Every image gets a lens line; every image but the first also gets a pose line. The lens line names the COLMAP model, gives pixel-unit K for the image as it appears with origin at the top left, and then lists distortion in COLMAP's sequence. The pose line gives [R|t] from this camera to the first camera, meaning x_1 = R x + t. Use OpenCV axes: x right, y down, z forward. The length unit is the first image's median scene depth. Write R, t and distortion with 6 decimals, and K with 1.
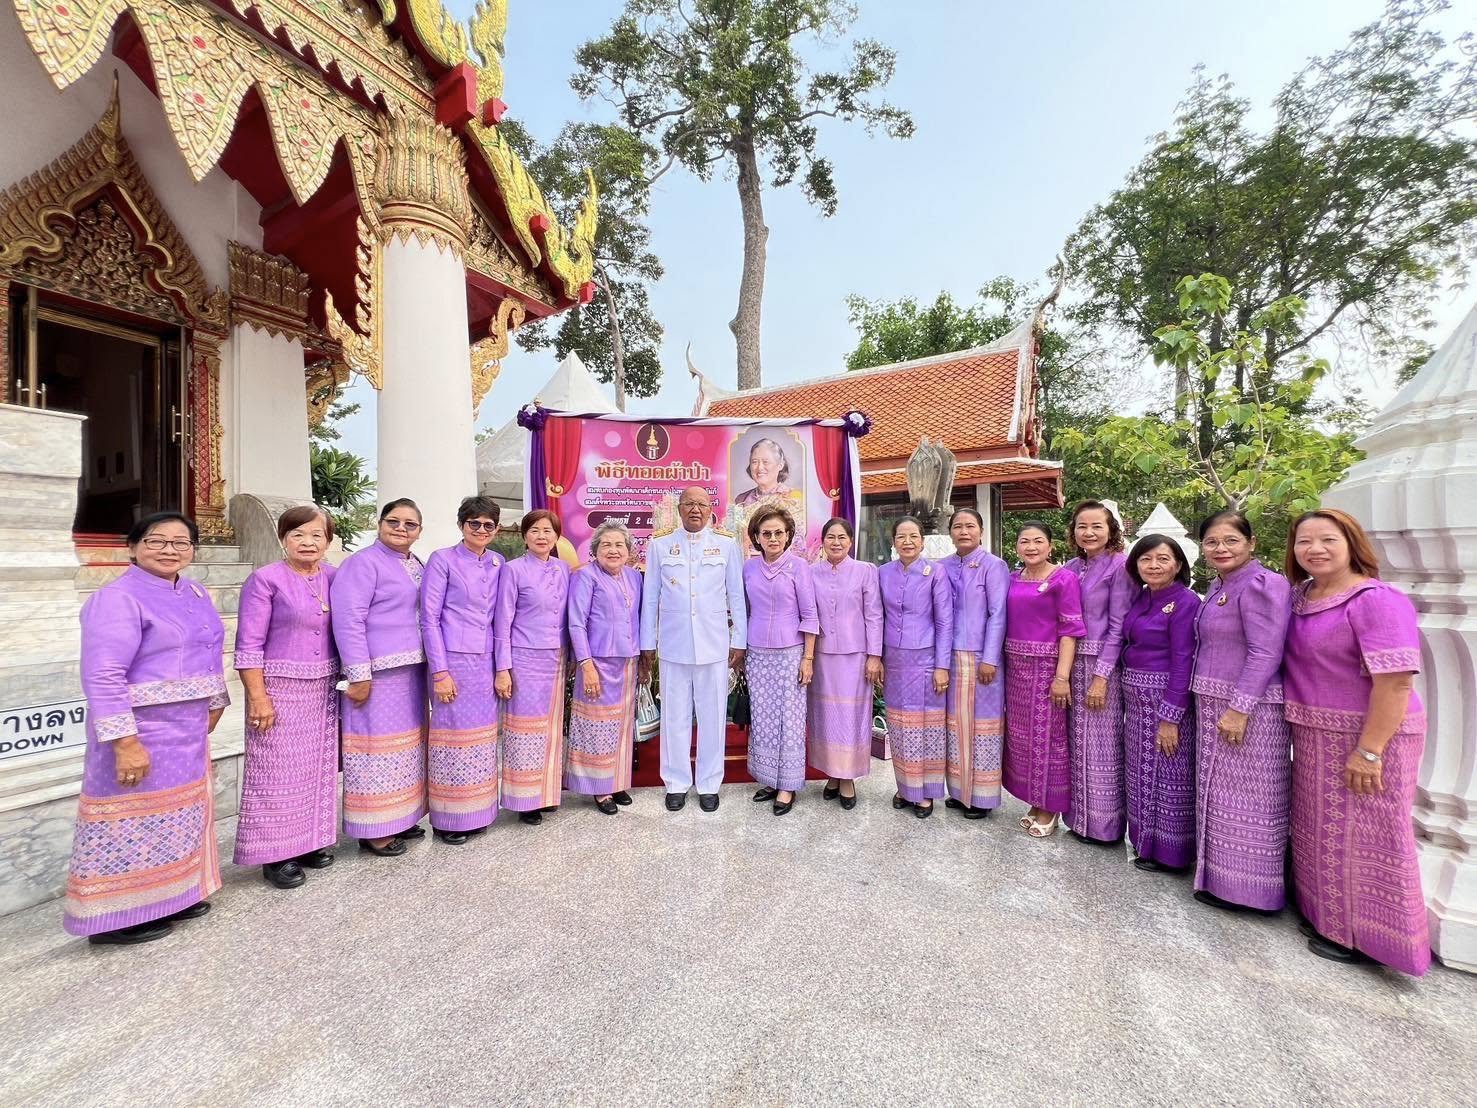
lens RADIAL K [[587.3, 0, 741.4], [0, 587.3, 554.0], [0, 0, 1]] dist [-0.001766, 0.000720]
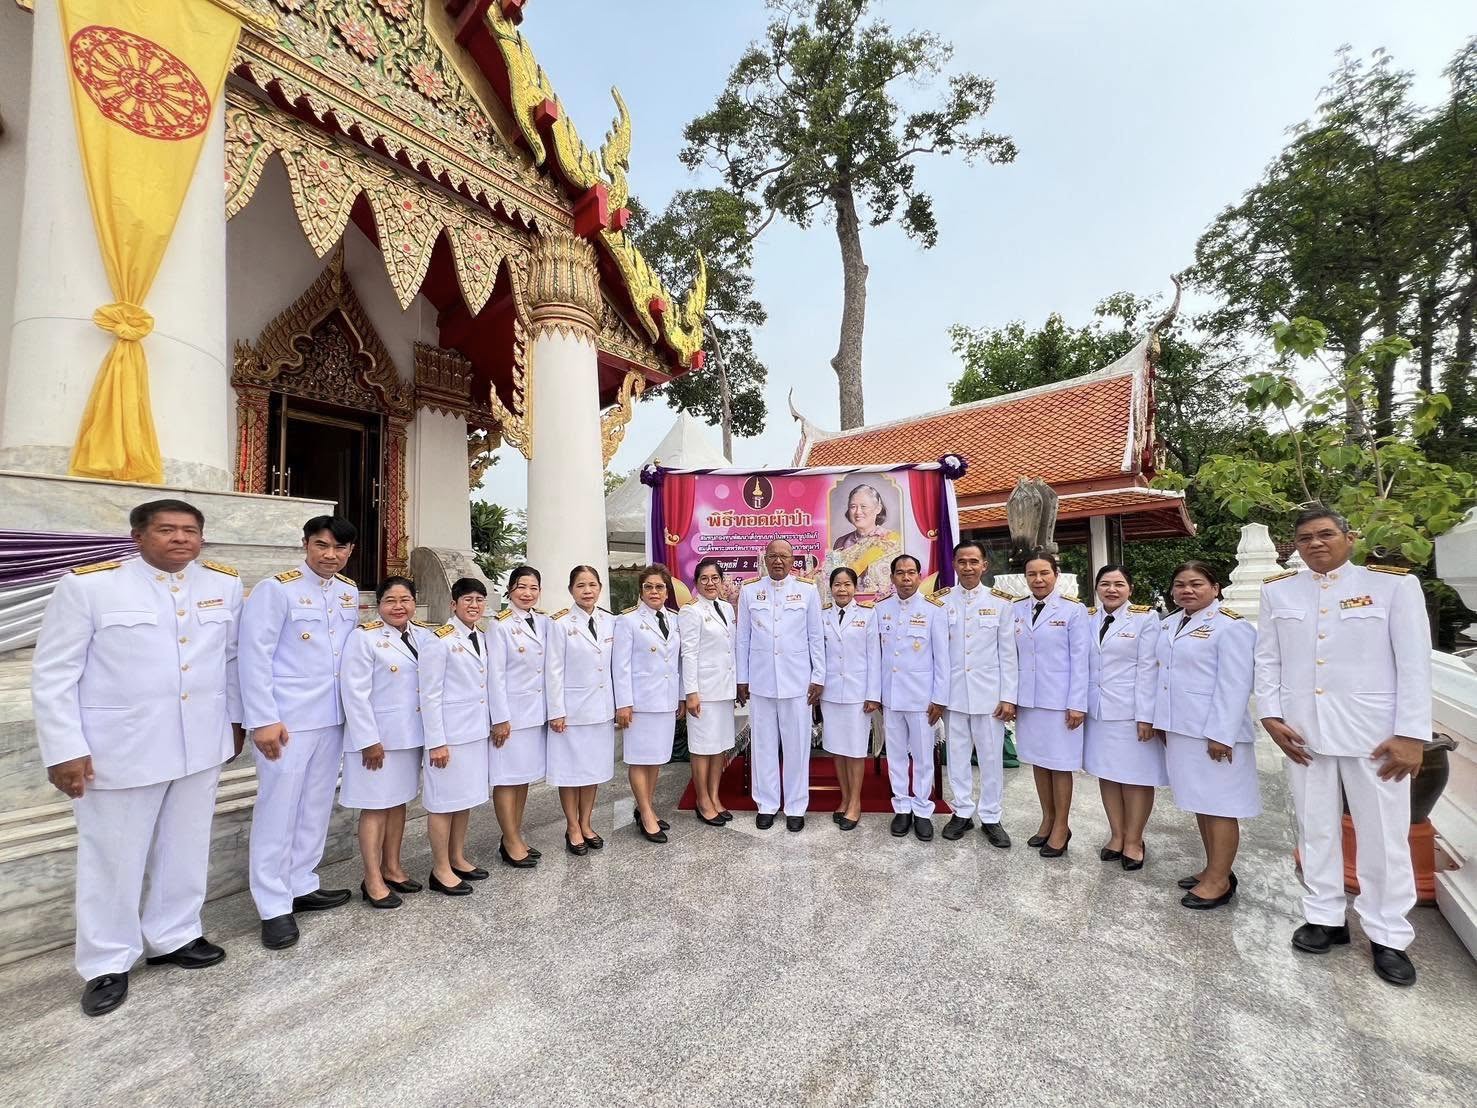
lens RADIAL K [[584.2, 0, 747.2], [0, 584.2, 555.1], [0, 0, 1]] dist [0.001166, 0.000203]
pose [[0.985178, -0.021191, -0.170223, 0.009158], [0.012107, 0.998455, -0.054228, -0.011300], [0.171109, 0.051363, 0.983912, -0.051891]]
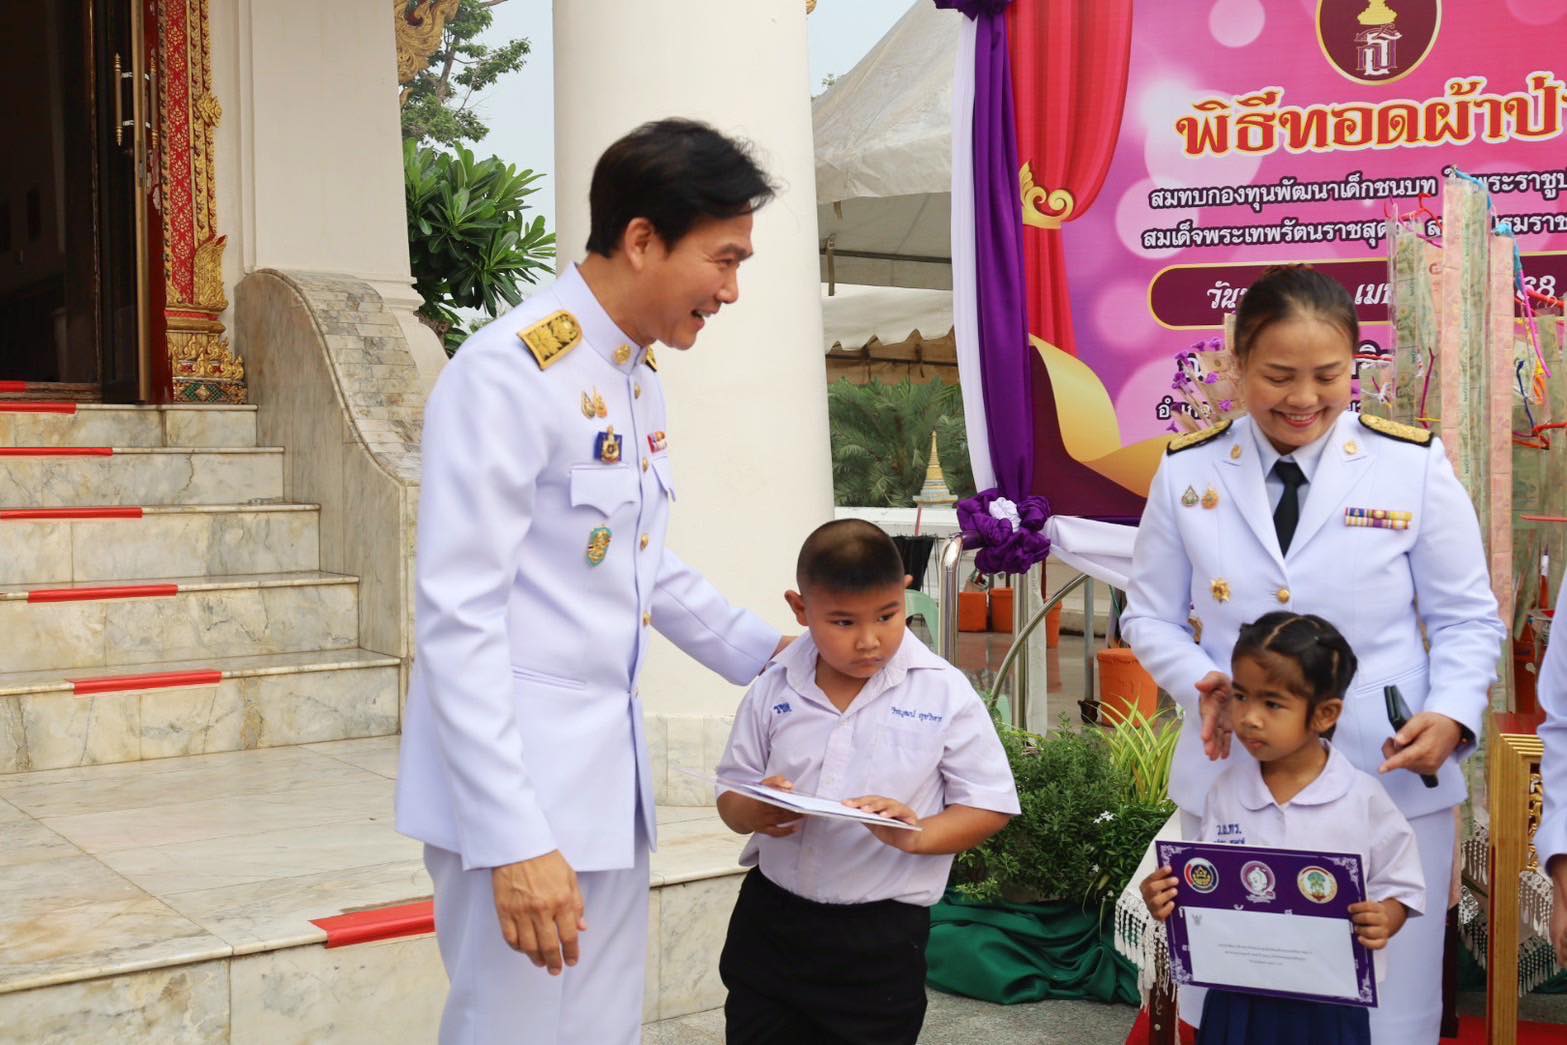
lens RADIAL K [[1792.9, 0, 788.2], [0, 1792.9, 499.7], [0, 0, 1]] dist [0.025115, -0.012063]
pose [[0.906452, 0.006958, -0.422252, -0.029864], [0.007524, 0.999440, 0.032620, 0.010060], [0.422242, -0.032745, 0.905892, 0.059373]]
